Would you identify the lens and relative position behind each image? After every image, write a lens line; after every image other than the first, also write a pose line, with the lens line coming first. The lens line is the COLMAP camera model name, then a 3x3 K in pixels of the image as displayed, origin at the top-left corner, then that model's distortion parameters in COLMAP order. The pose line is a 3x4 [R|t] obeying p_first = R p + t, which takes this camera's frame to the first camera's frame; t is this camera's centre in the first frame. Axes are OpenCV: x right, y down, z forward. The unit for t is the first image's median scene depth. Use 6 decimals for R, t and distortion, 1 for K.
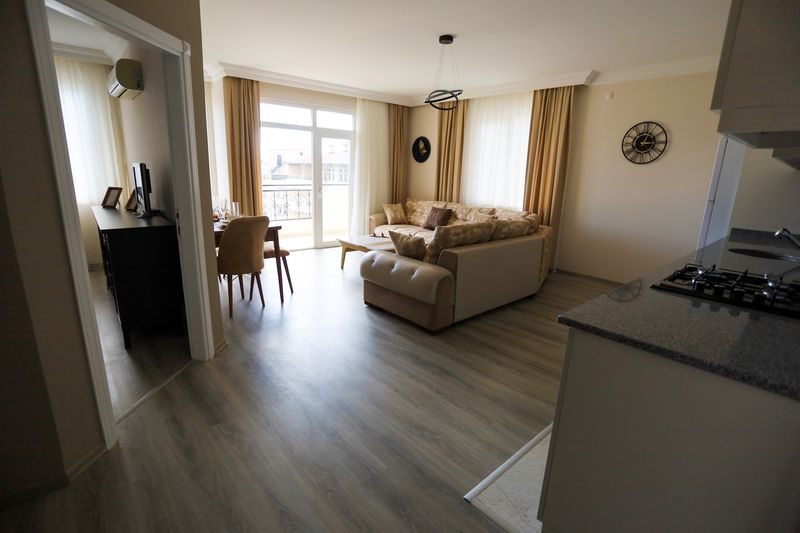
lens RADIAL K [[389.7, 0, 401.3], [0, 389.7, 265.1], [0, 0, 1]] dist [-0.067965, 0.026236]
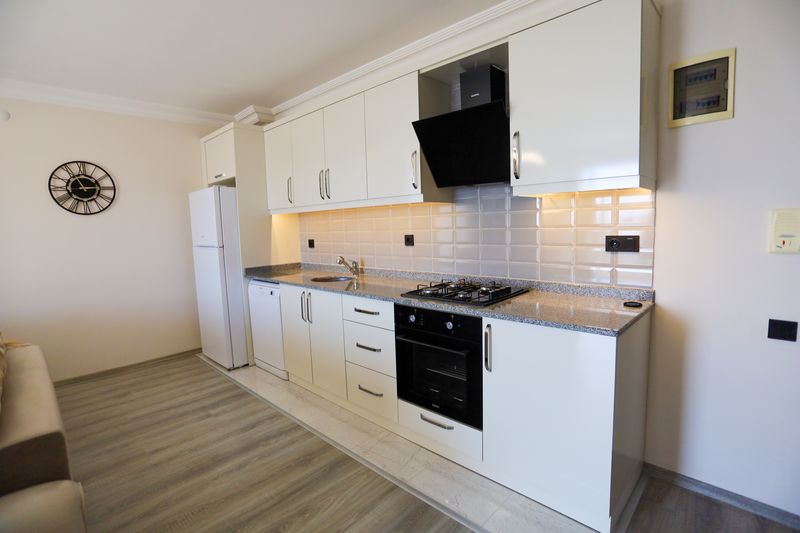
lens RADIAL K [[389.7, 0, 399.5], [0, 389.7, 265.4], [0, 0, 1]] dist [-0.067965, 0.026236]
pose [[-0.071406, -0.136668, 0.988040, -0.251657], [0.269506, 0.951081, 0.151033, -0.160169], [-0.960348, 0.277068, -0.031080, 0.627643]]
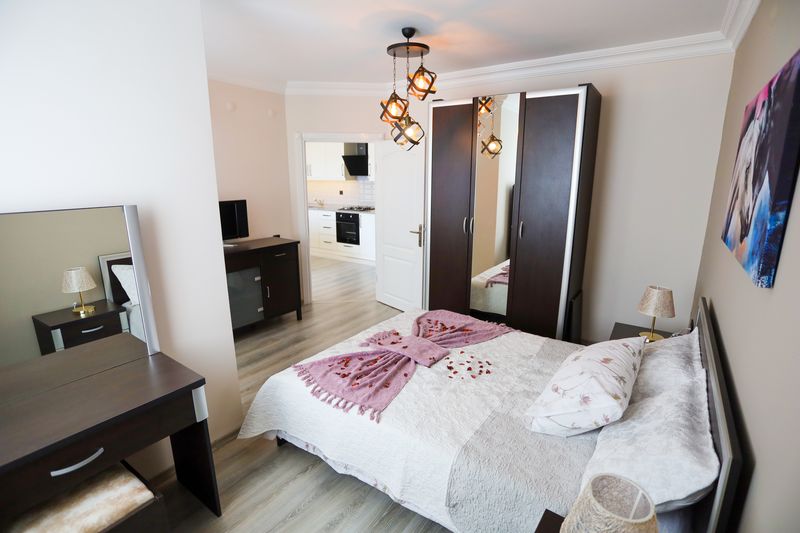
lens RADIAL K [[389.7, 0, 402.3], [0, 389.7, 263.7], [0, 0, 1]] dist [-0.067965, 0.026236]
pose [[-0.225462, -0.253356, 0.940733, -1.924128], [0.216934, 0.928298, 0.301998, -0.319554], [-0.949793, 0.272166, -0.154334, 0.699141]]
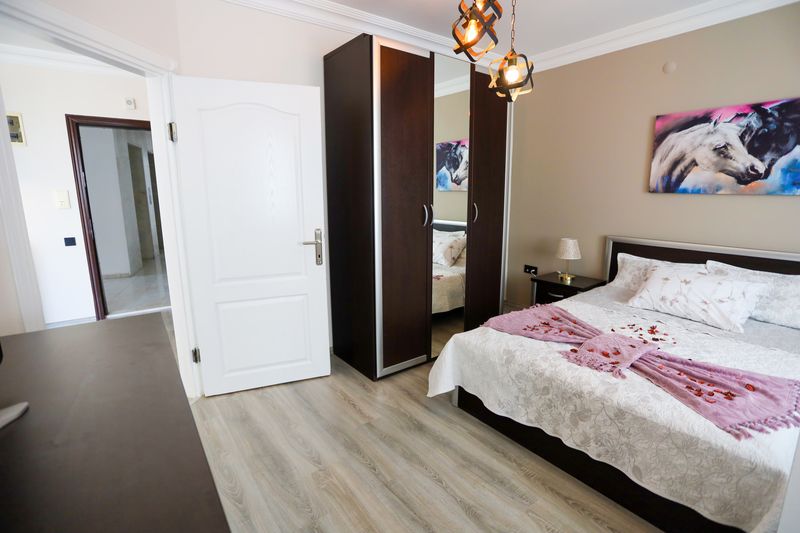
lens RADIAL K [[389.7, 0, 401.5], [0, 389.7, 261.8], [0, 0, 1]] dist [-0.067965, 0.026236]
pose [[-0.995473, -0.041261, 0.085619, -0.940287], [-0.002426, 0.911588, 0.411098, -0.306648], [-0.095011, 0.409030, -0.907561, 1.145101]]
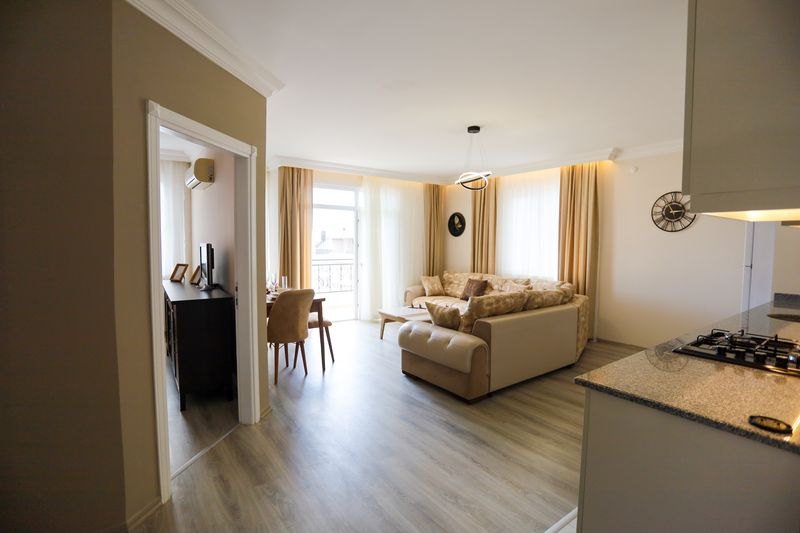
lens RADIAL K [[389.7, 0, 400.9], [0, 389.7, 263.4], [0, 0, 1]] dist [-0.067965, 0.026236]
pose [[0.994627, -0.018908, -0.101777, 0.014785], [-0.000368, 0.982525, -0.186129, 0.006909], [0.103518, 0.185167, 0.977240, -0.067155]]
